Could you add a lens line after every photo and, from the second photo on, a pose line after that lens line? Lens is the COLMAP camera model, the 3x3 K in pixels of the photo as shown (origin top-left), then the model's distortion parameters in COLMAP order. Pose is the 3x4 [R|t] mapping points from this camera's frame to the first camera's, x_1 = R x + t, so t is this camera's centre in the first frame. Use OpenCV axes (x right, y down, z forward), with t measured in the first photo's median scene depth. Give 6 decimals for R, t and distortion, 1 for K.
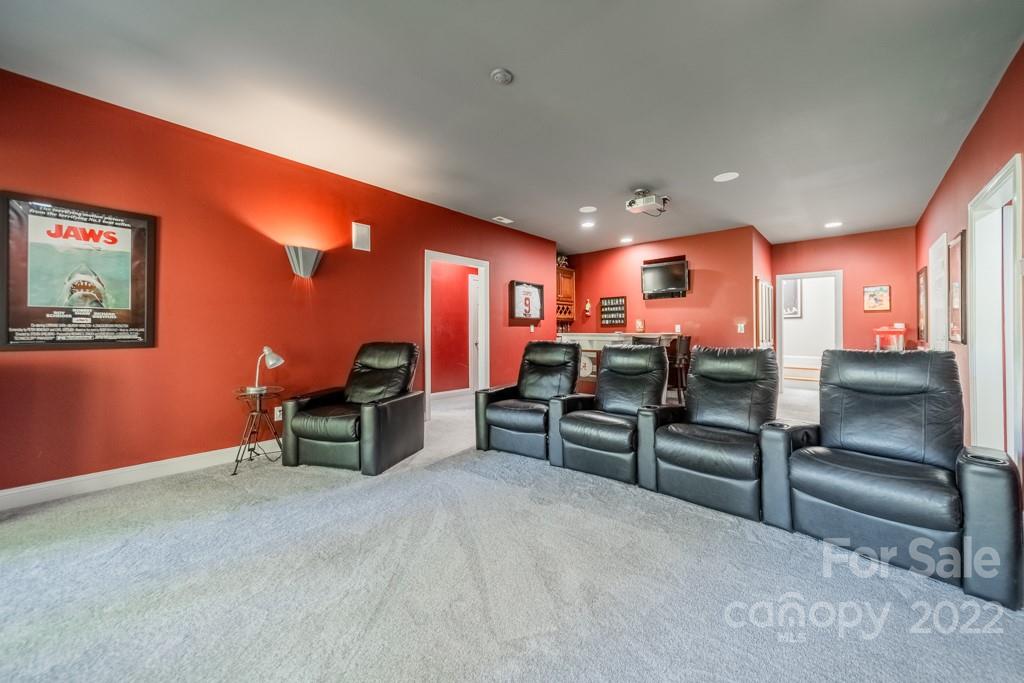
lens RADIAL K [[366.7, 0, 519.3], [0, 366.7, 323.5], [0, 0, 1]] dist [0.006085, -0.000025]
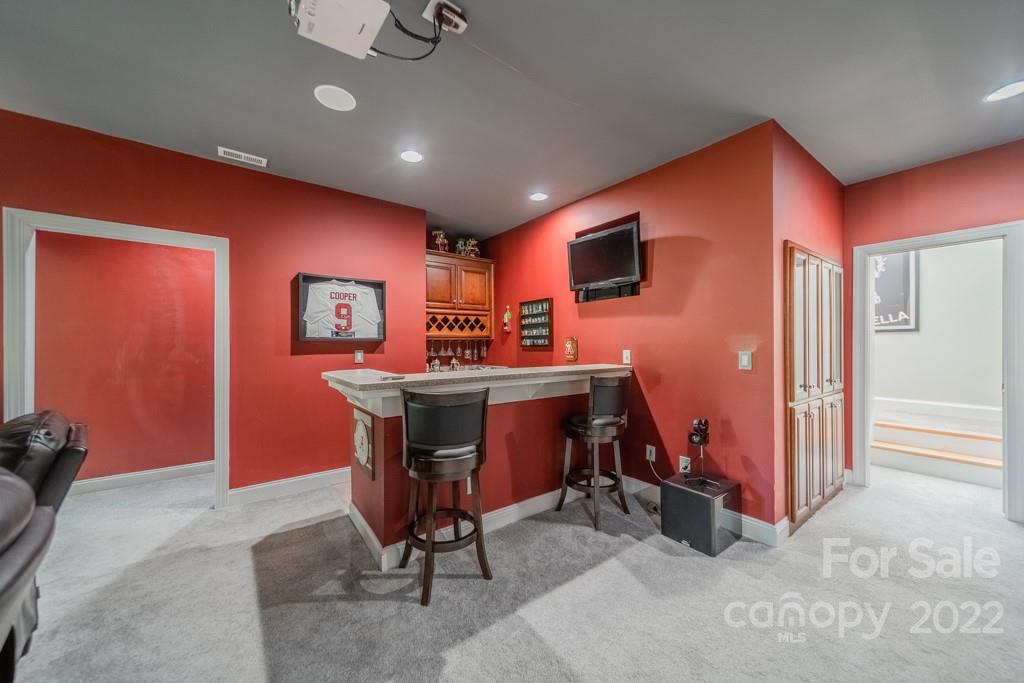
lens RADIAL K [[366.7, 0, 510.2], [0, 366.7, 339.8], [0, 0, 1]] dist [0.006085, -0.000025]
pose [[0.981981, -0.007062, -0.188848, 0.350402], [0.009052, 0.999912, 0.009682, -0.015430], [0.188763, -0.011217, 0.981959, 0.440098]]
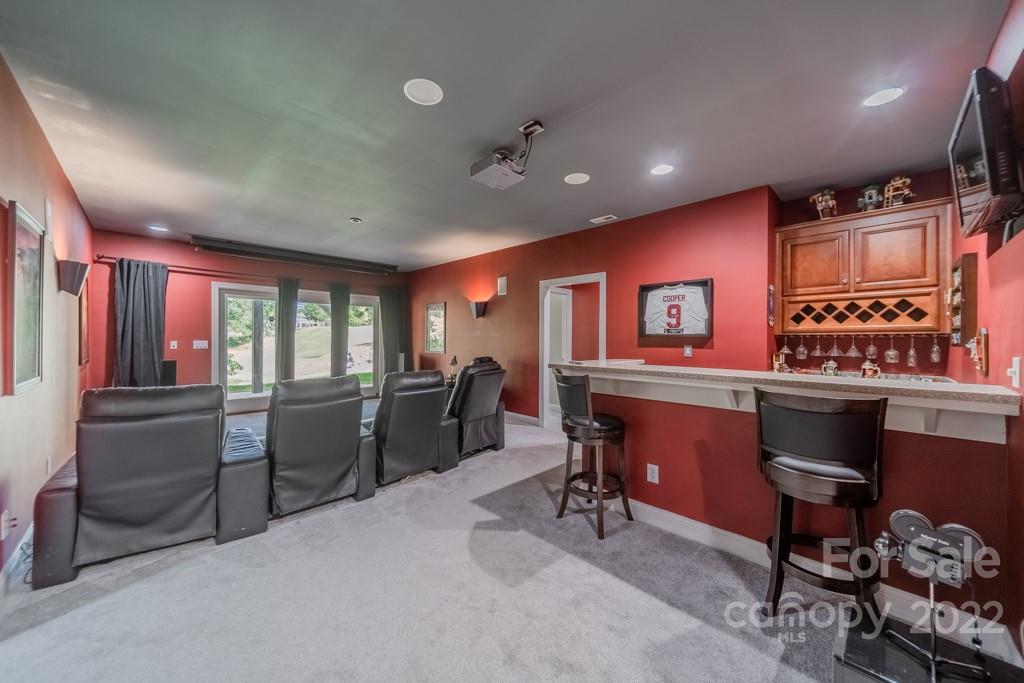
lens RADIAL K [[366.7, 0, 508.8], [0, 366.7, 337.4], [0, 0, 1]] dist [0.006085, -0.000025]
pose [[-0.055452, -0.004866, -0.998449, 0.640915], [0.016282, 0.999851, -0.005777, -0.010683], [0.998329, -0.016577, -0.055365, 0.668271]]
